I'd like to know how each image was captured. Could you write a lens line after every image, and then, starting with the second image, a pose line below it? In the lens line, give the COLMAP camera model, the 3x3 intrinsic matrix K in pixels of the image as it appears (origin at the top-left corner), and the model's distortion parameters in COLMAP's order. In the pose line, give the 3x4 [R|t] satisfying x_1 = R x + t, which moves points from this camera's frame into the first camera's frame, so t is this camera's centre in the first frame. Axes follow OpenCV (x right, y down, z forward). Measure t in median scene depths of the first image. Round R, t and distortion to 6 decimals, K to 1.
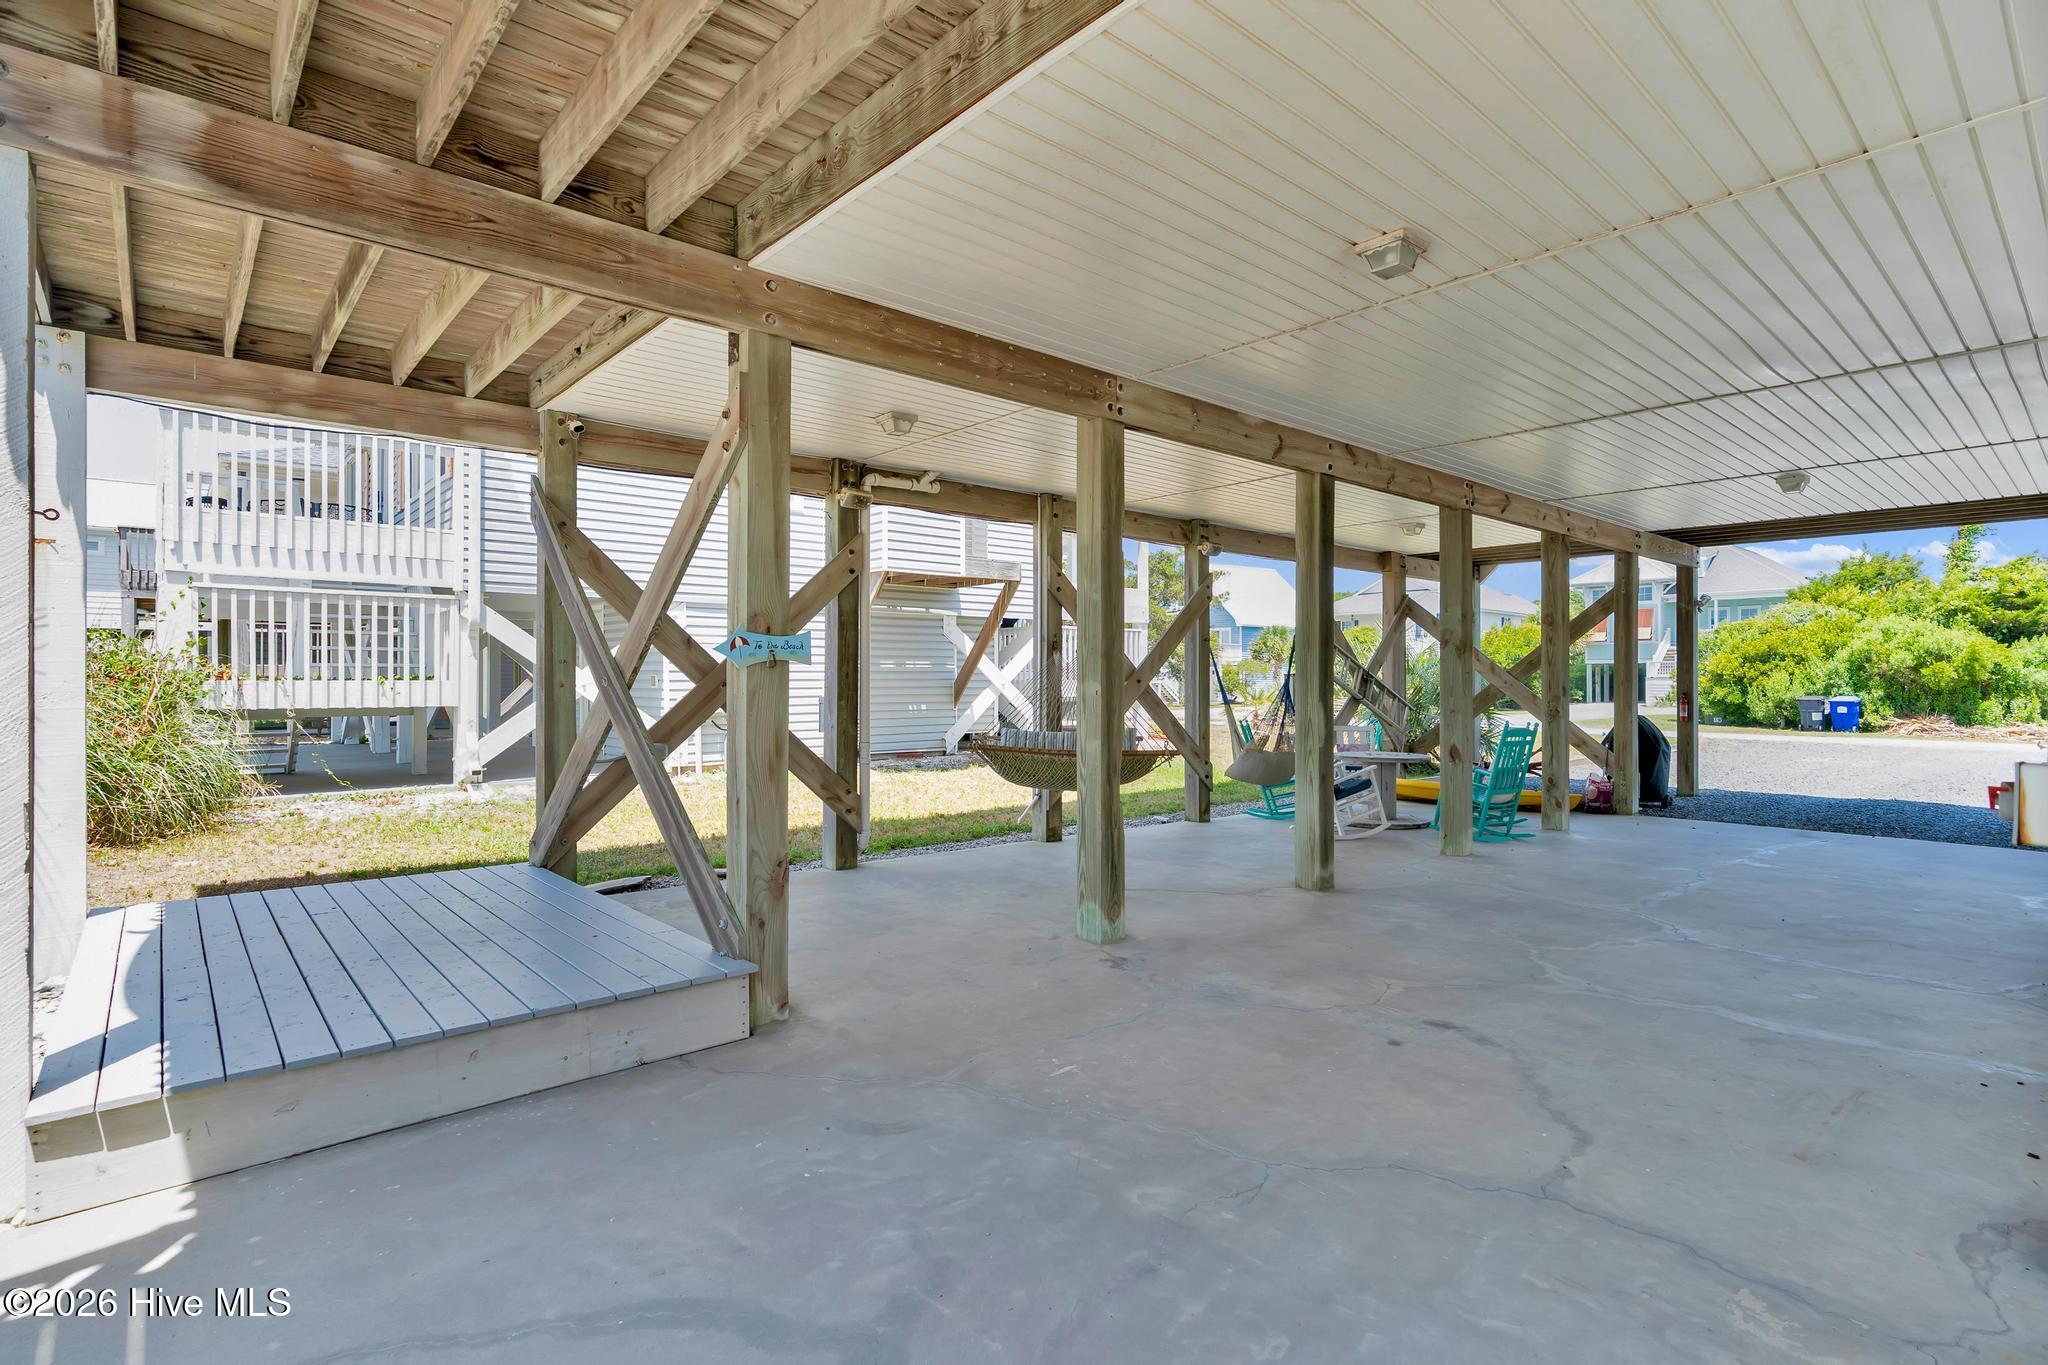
lens RADIAL K [[969.9, 0, 1034.6], [0, 969.9, 683.2], [0, 0, 1]] dist [-0.003051, -0.000484]
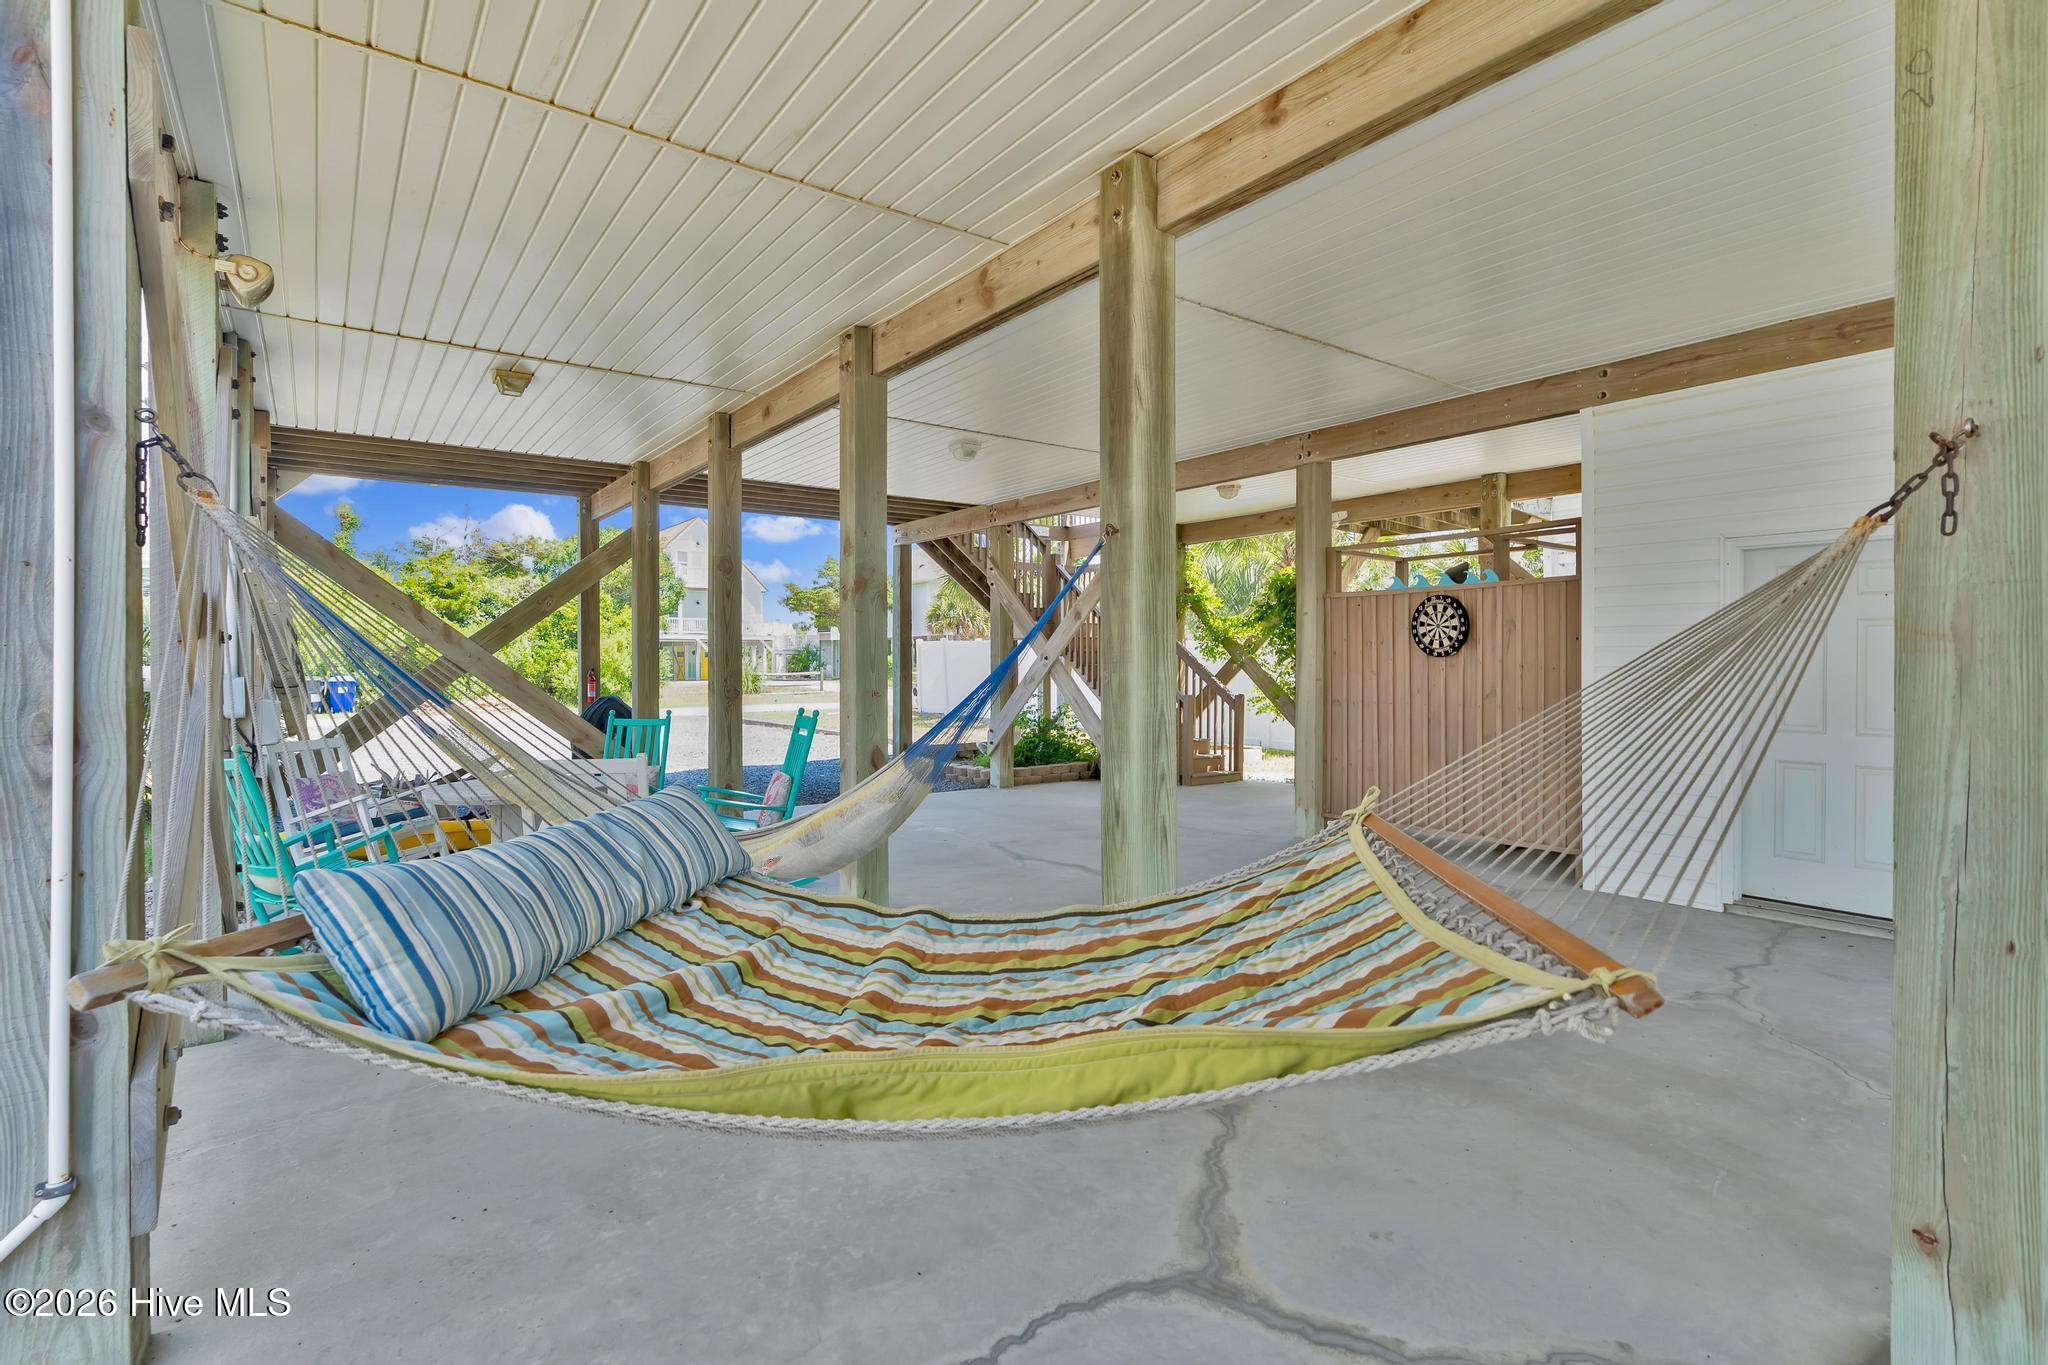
lens RADIAL K [[969.9, 0, 1015.4], [0, 969.9, 672.8], [0, 0, 1]] dist [-0.003051, -0.000484]
pose [[0.106934, -0.006891, 0.994242, -0.049349], [0.001212, 0.999976, 0.006800, 0.004590], [-0.994265, 0.000478, 0.106940, 0.233896]]
